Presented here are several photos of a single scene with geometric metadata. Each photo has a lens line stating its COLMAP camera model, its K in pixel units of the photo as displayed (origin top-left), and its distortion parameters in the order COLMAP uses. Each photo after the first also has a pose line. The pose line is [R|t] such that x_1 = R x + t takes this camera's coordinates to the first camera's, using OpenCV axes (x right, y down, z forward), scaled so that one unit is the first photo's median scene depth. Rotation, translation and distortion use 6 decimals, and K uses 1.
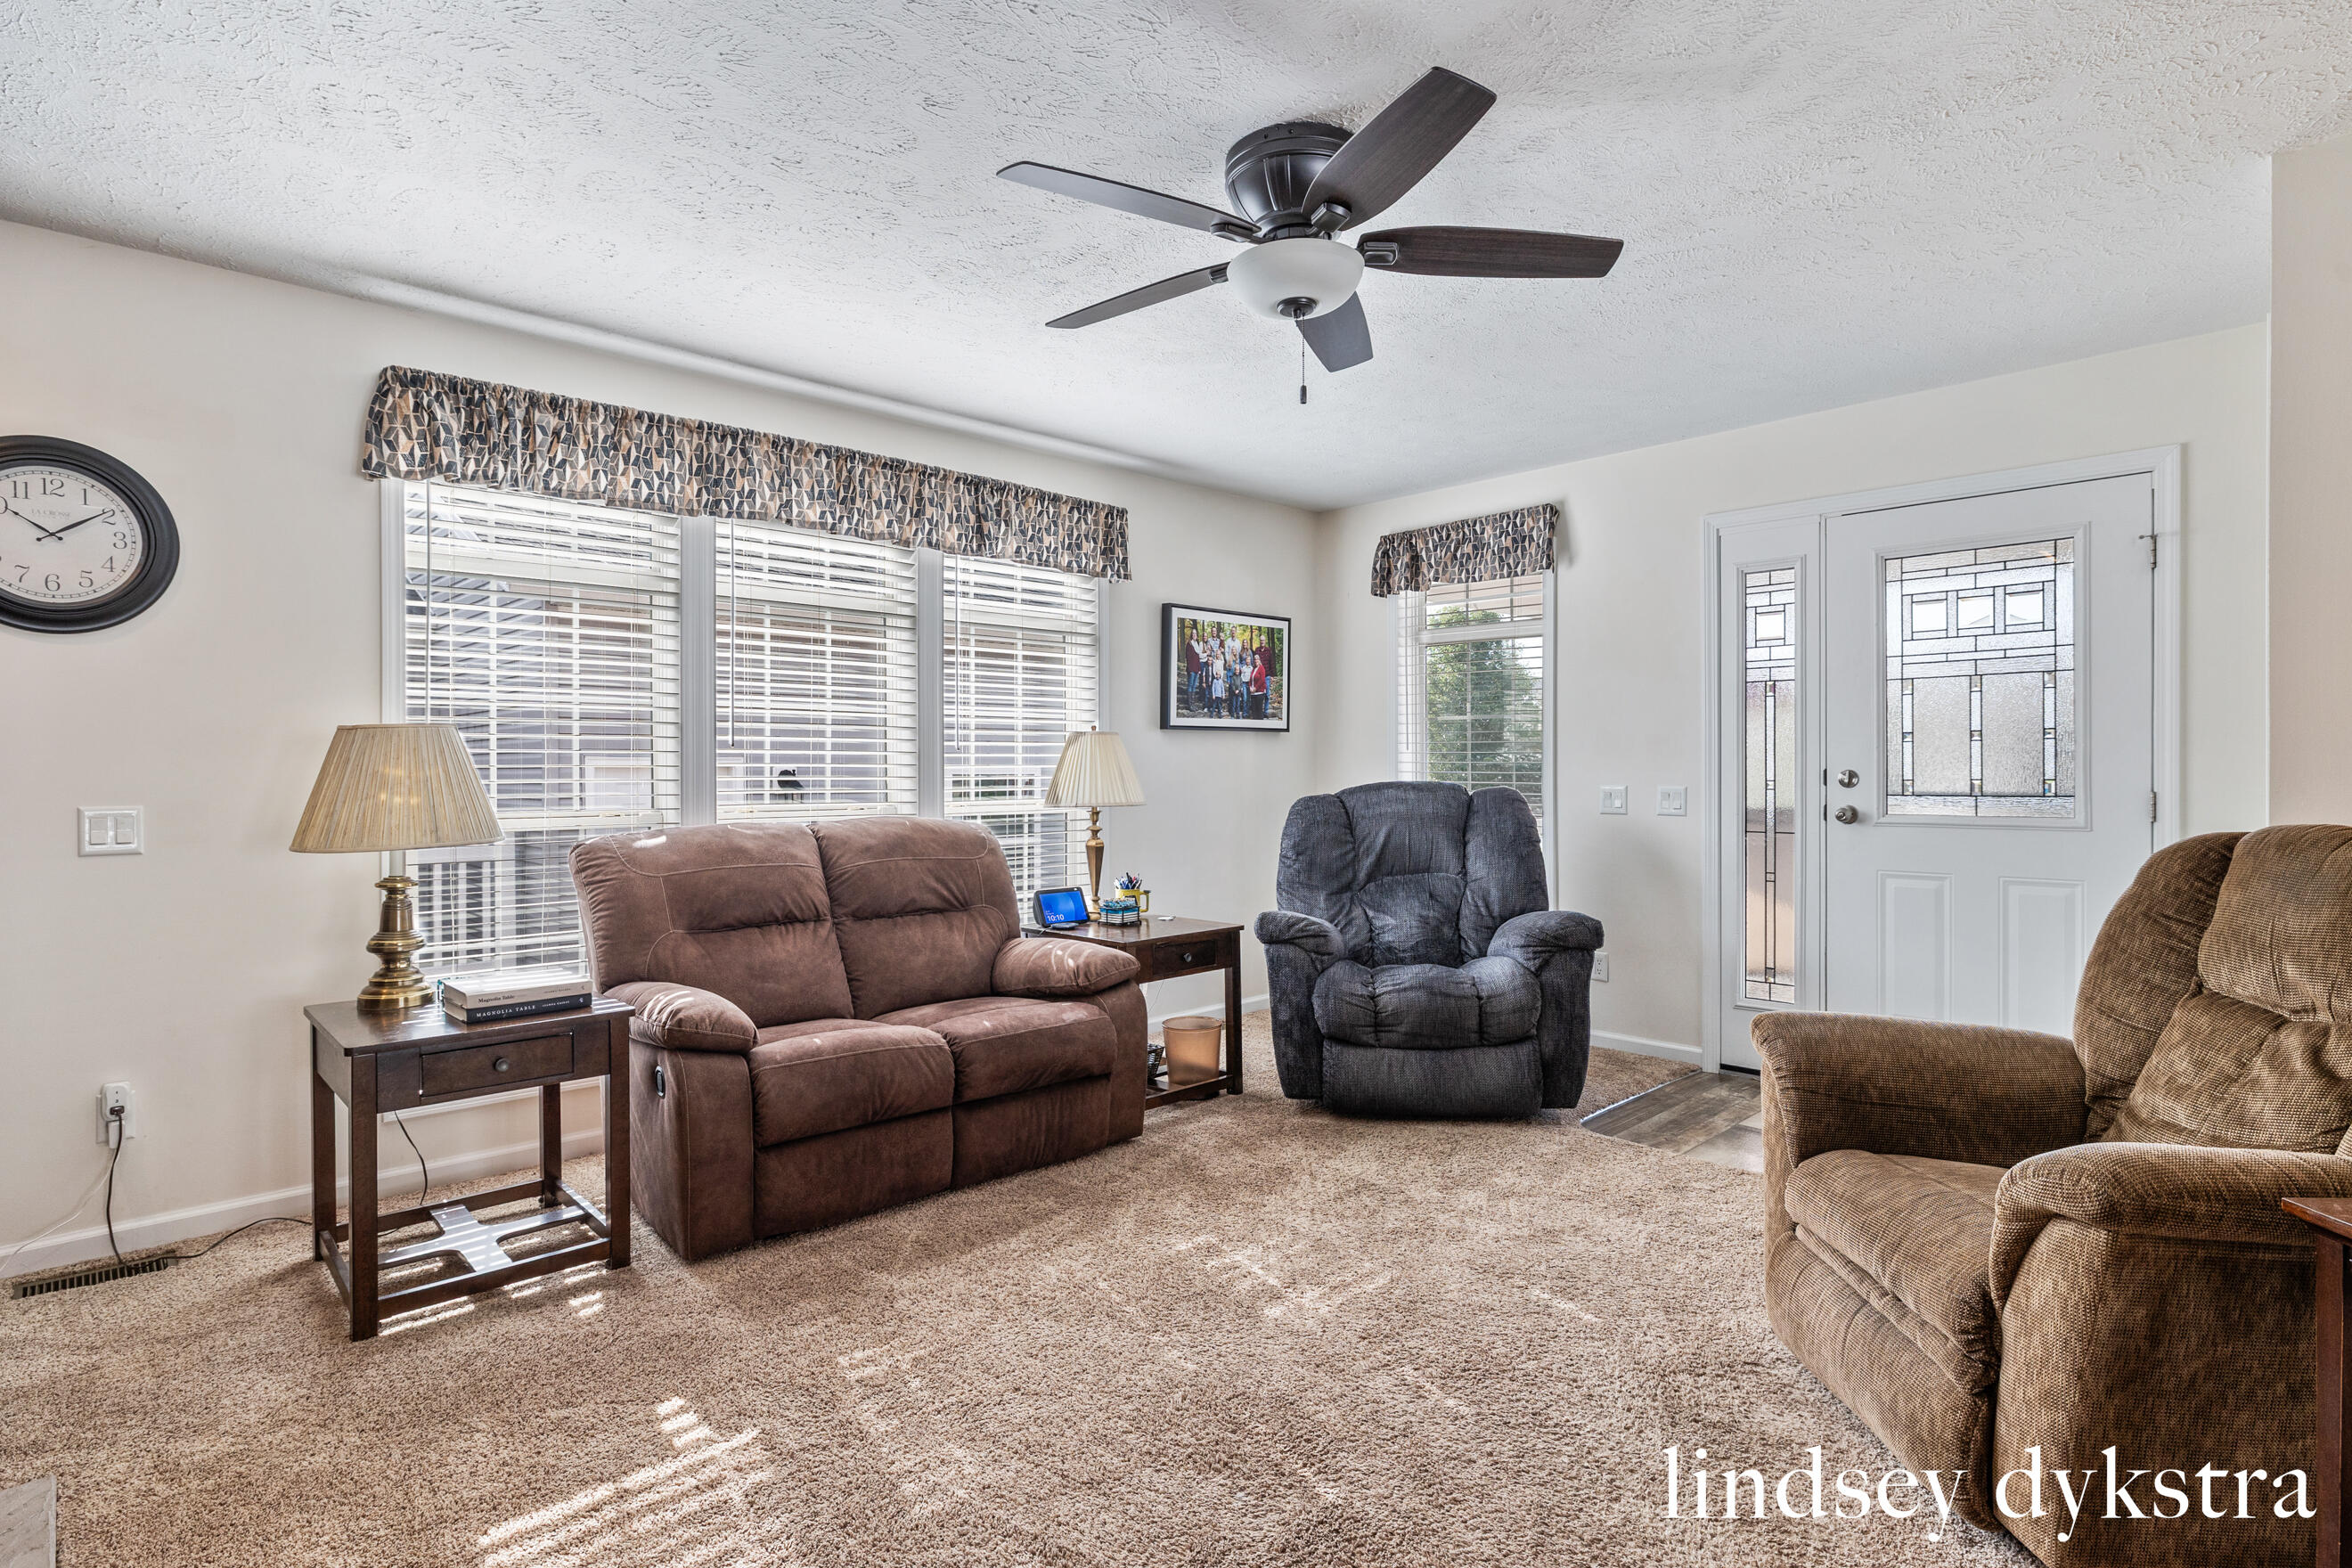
lens RADIAL K [[1222.9, 0, 1186.1], [0, 1222.9, 774.7], [0, 0, 1]] dist [-0.003306, -0.000708]
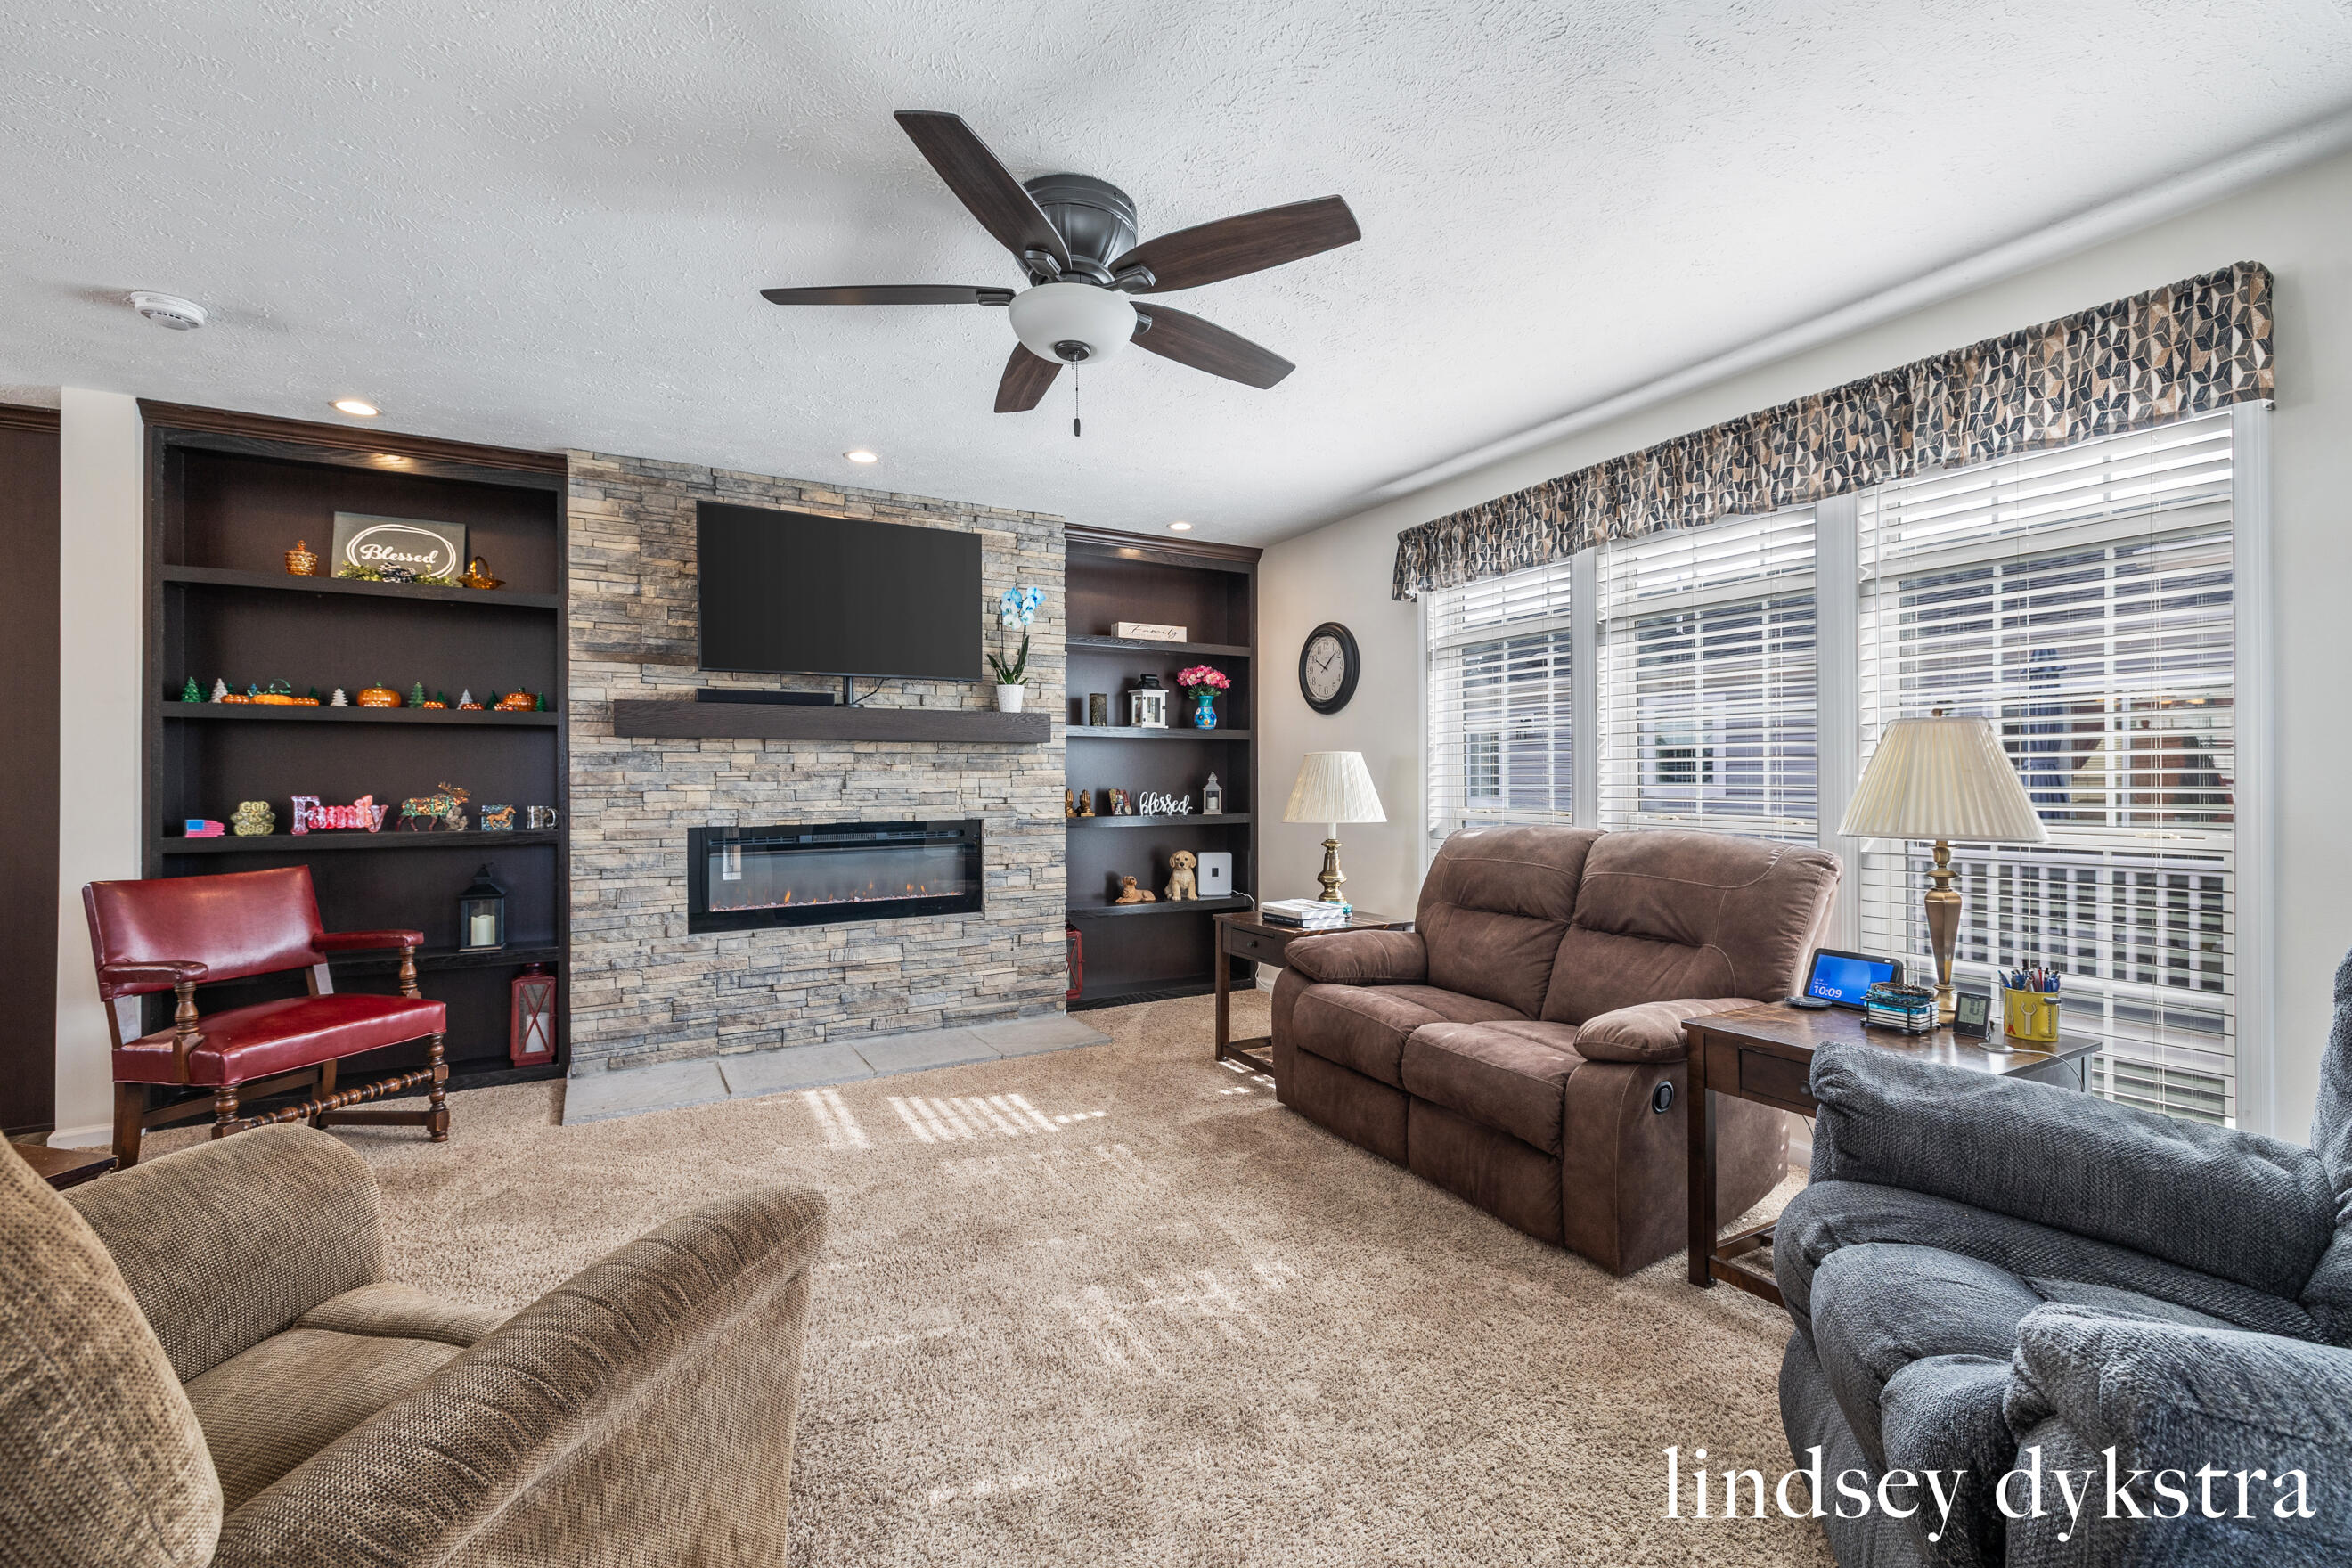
lens RADIAL K [[985.8, 0, 1157.8], [0, 985.8, 781.6], [0, 0, 1]] dist [0.009013, -0.000362]
pose [[-0.267303, 0.006370, -0.963592, 0.636258], [-0.000011, 0.999978, 0.006614, -0.007800], [0.963613, 0.001779, -0.267297, 0.921998]]
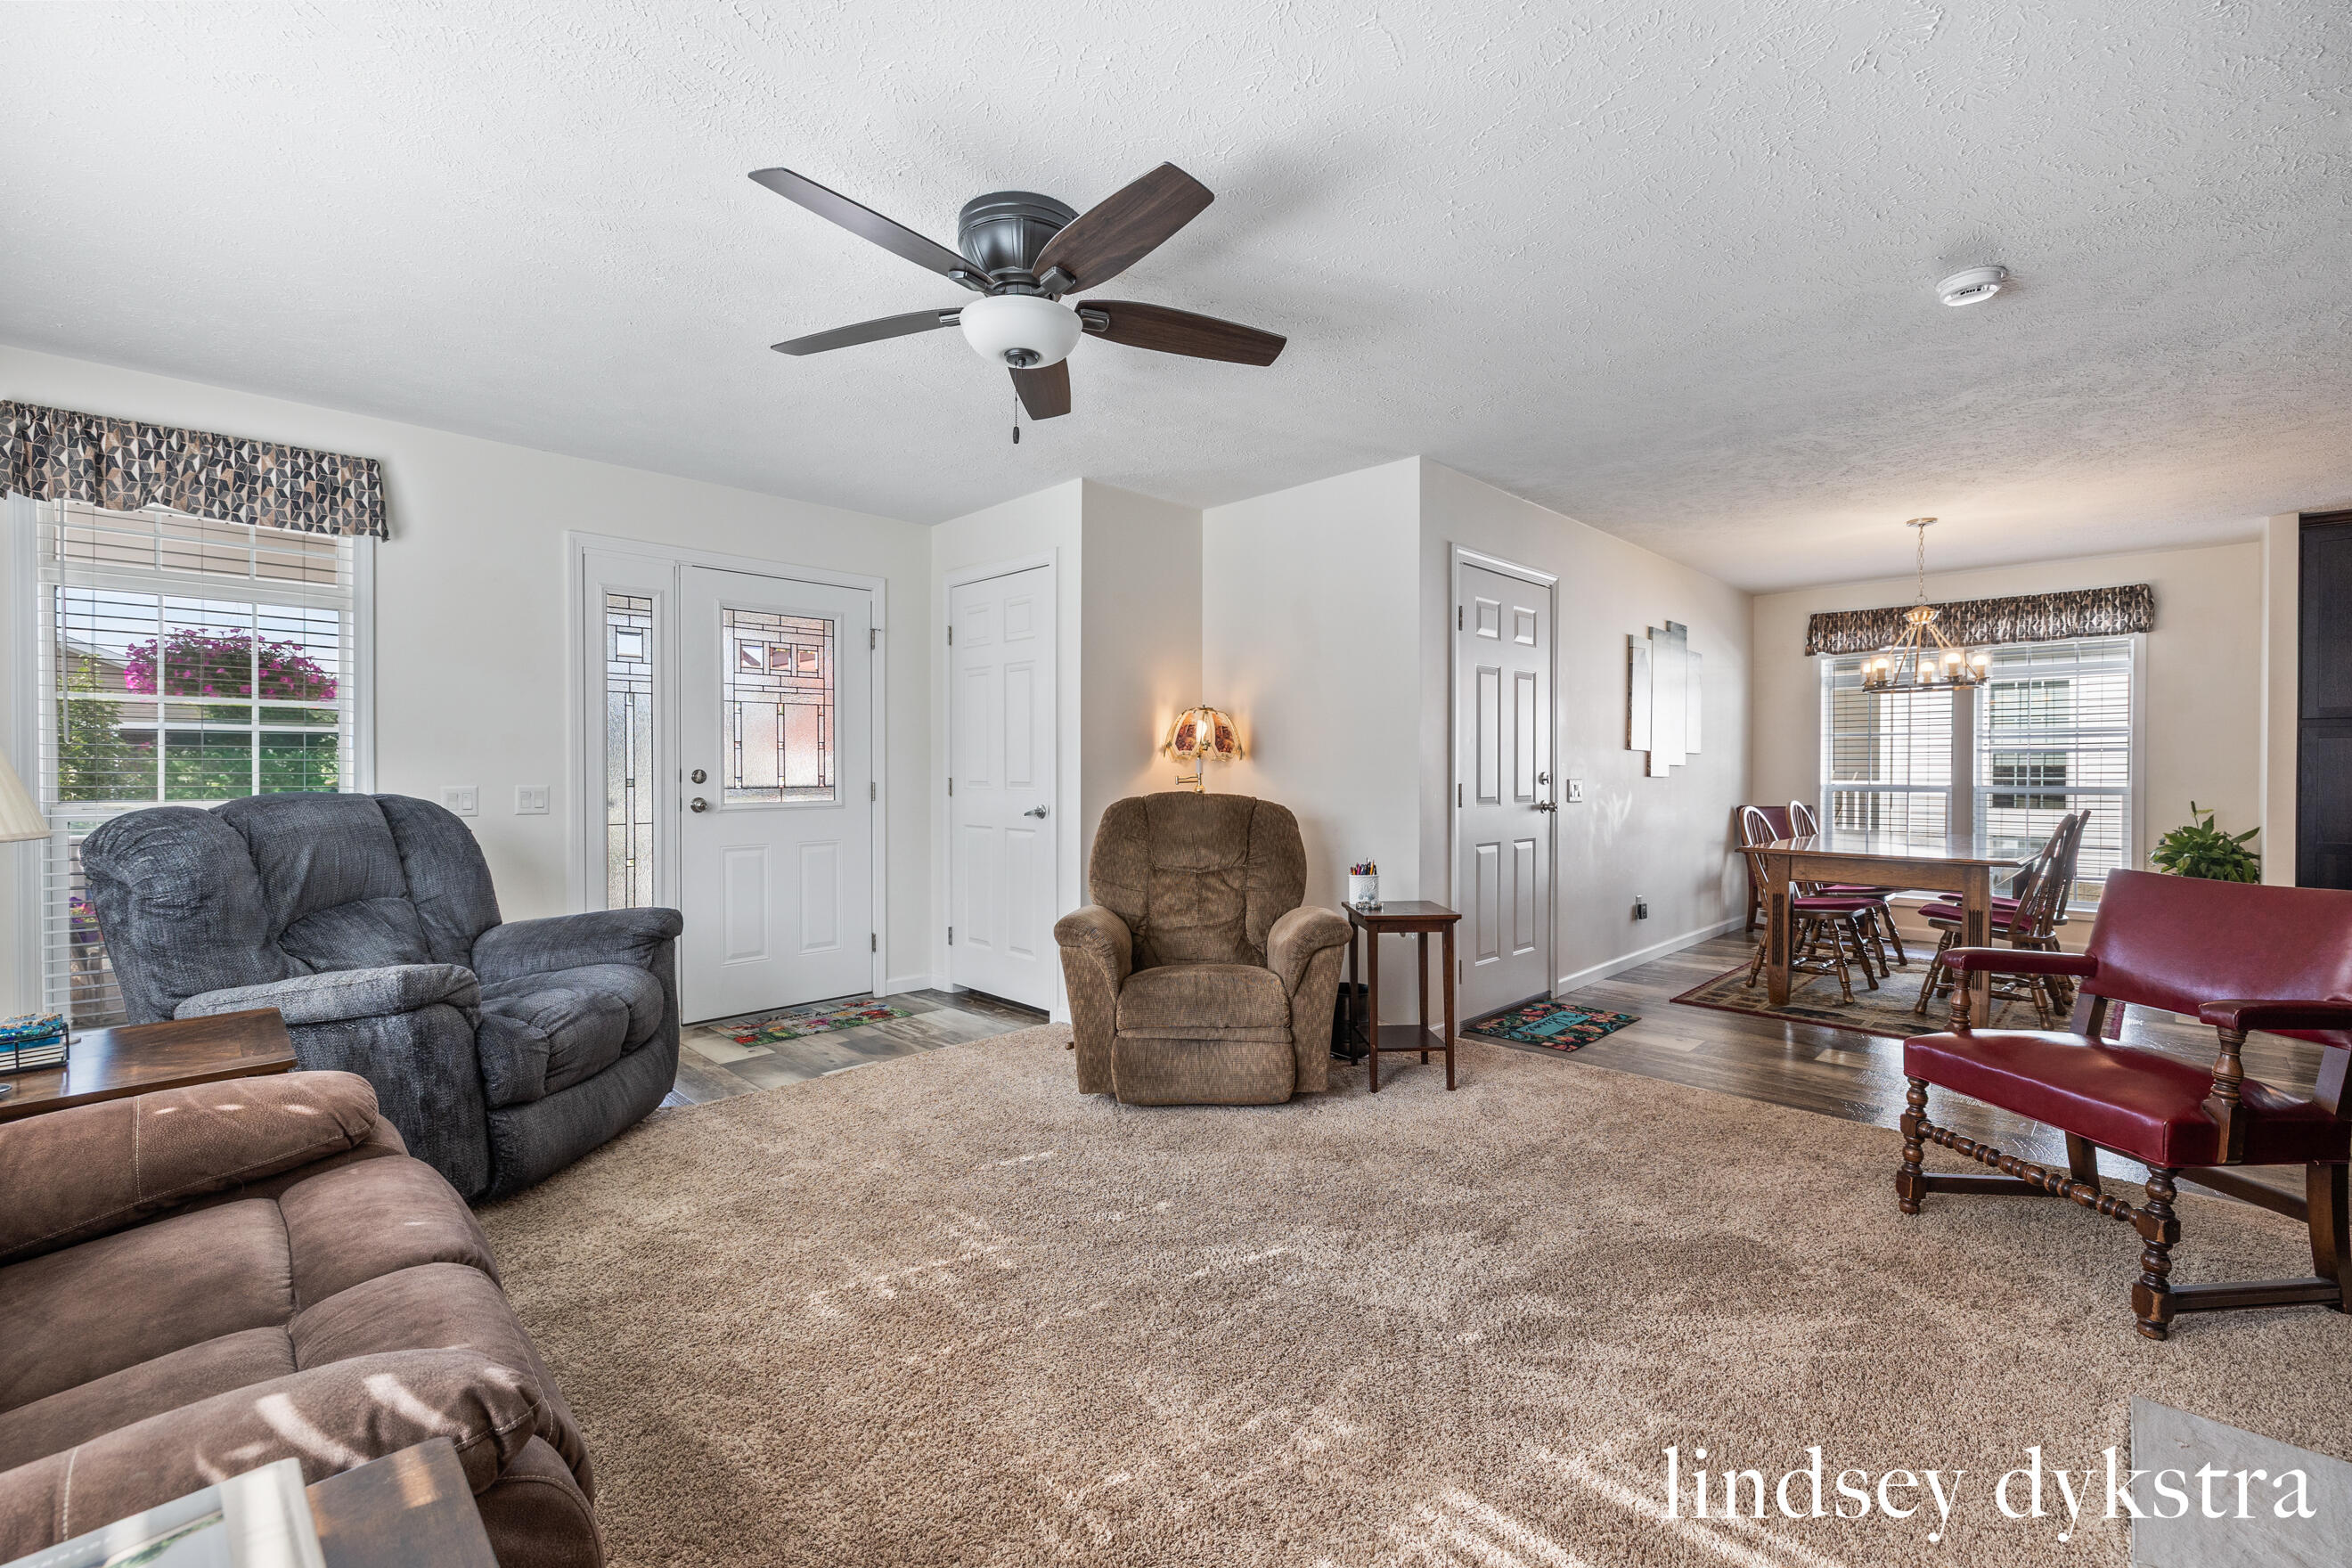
lens RADIAL K [[985.8, 0, 1196.8], [0, 985.8, 777.8], [0, 0, 1]] dist [0.009013, -0.000362]
pose [[-0.043588, -0.007043, 0.999025, -0.583924], [0.006821, 0.999950, 0.007347, 0.000634], [-0.999026, 0.007135, -0.043538, 0.620862]]
